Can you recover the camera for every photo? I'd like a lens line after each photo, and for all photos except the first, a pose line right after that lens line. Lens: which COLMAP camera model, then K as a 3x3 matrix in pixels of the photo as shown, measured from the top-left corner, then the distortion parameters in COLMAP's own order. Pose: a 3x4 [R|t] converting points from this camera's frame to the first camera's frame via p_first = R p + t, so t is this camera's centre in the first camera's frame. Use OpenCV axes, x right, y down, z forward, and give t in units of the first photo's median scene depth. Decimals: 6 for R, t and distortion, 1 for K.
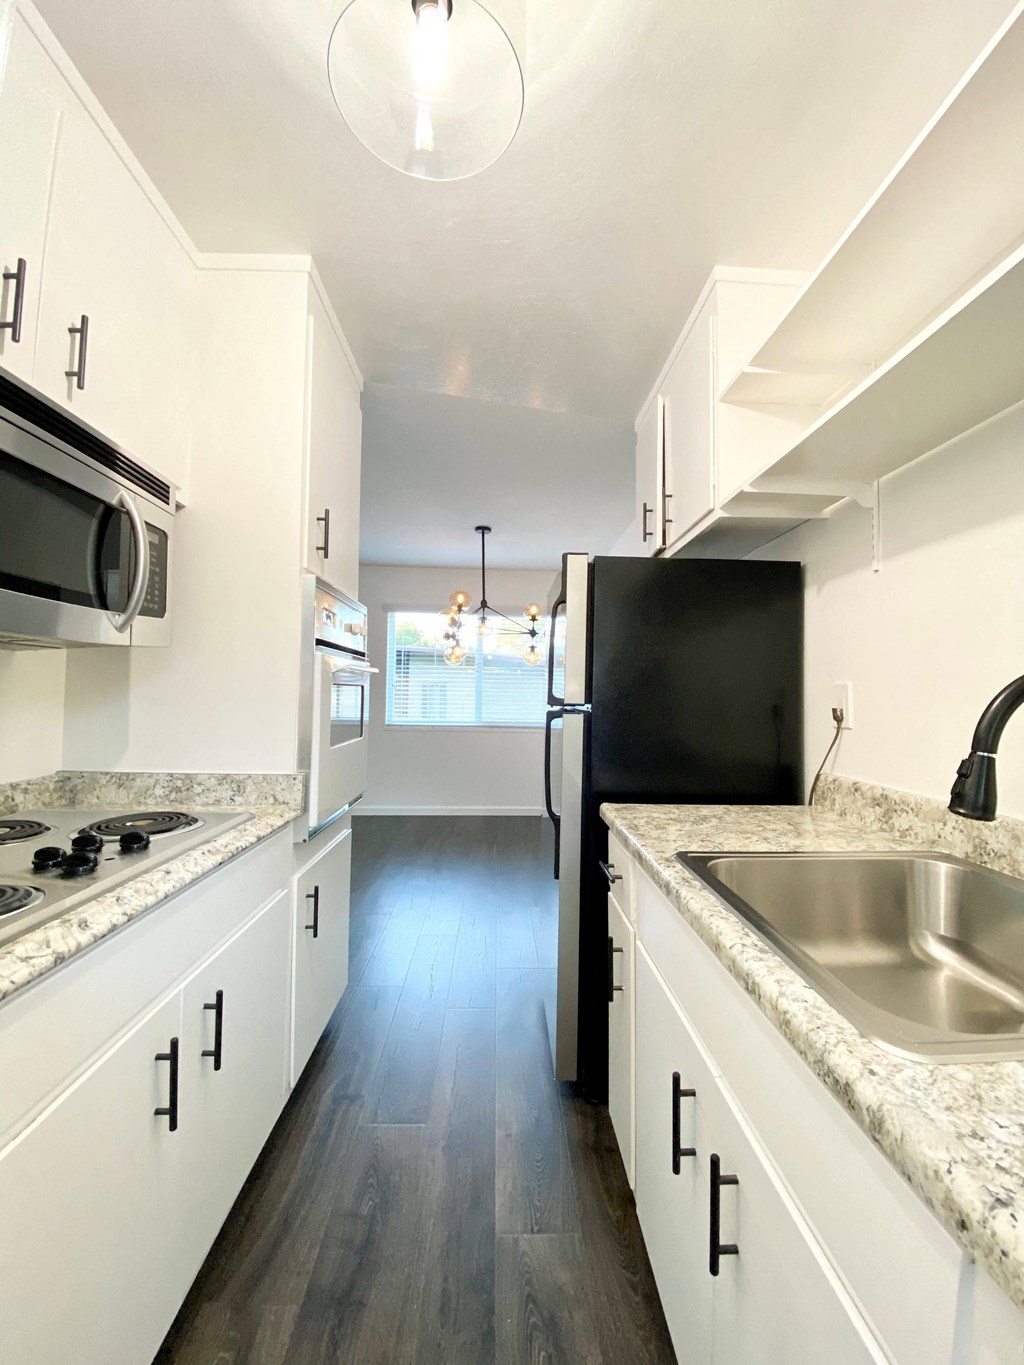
lens RADIAL K [[554.3, 0, 514.0], [0, 554.3, 675.0], [0, 0, 1]] dist [0.017720, -0.018419]
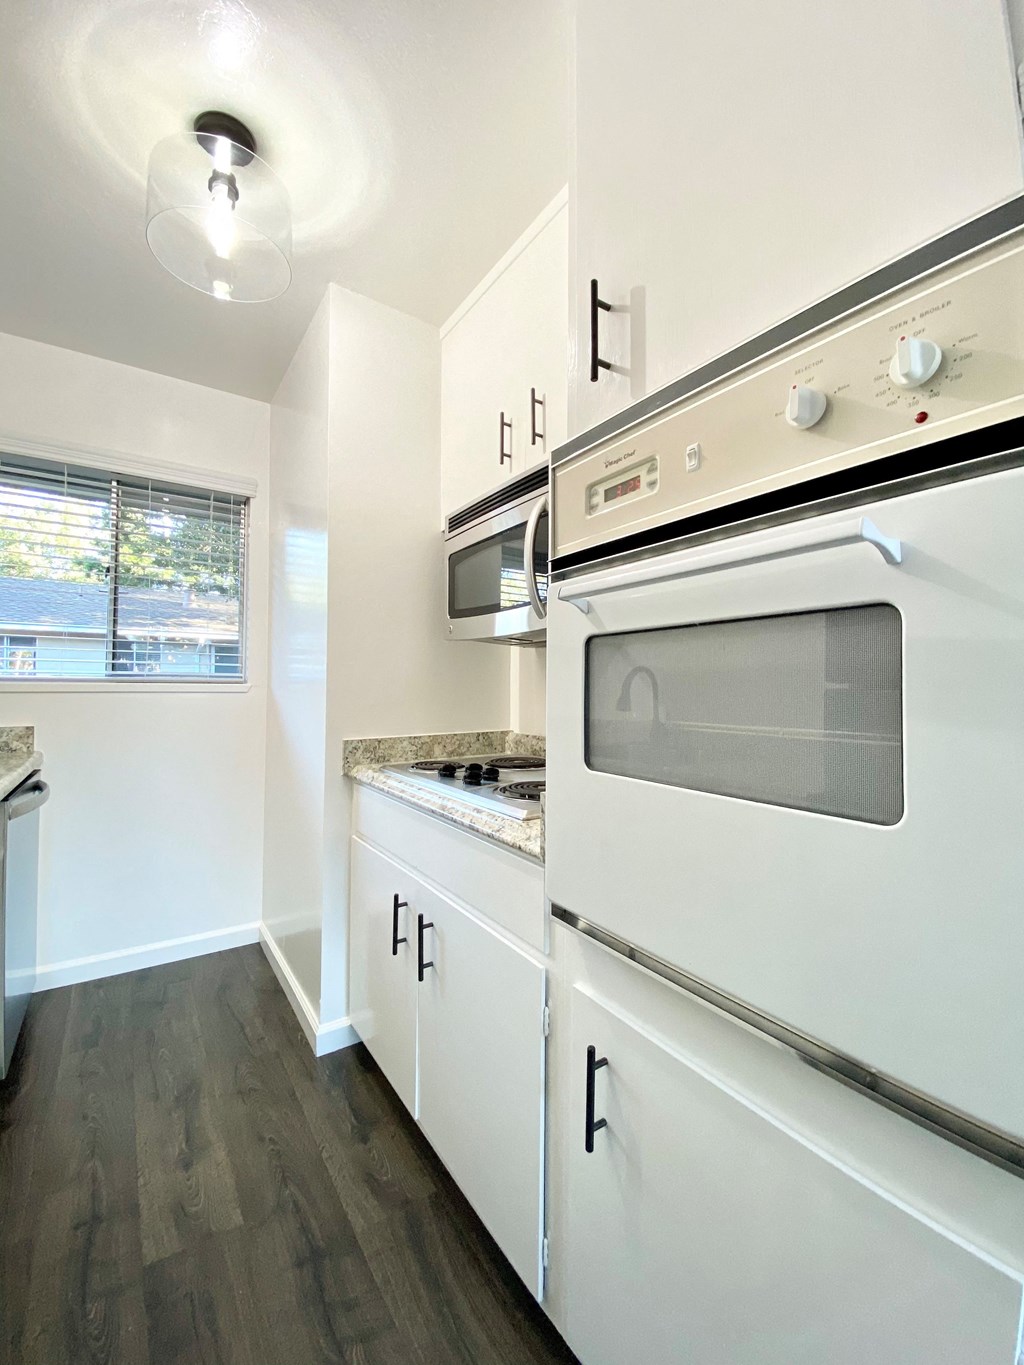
lens RADIAL K [[554.3, 0, 514.0], [0, 554.3, 675.0], [0, 0, 1]] dist [0.017720, -0.018419]
pose [[-0.836114, -0.032489, -0.547593, -0.020828], [-0.004179, 0.998593, -0.052866, 0.110583], [0.548540, -0.041913, -0.835073, 2.041170]]
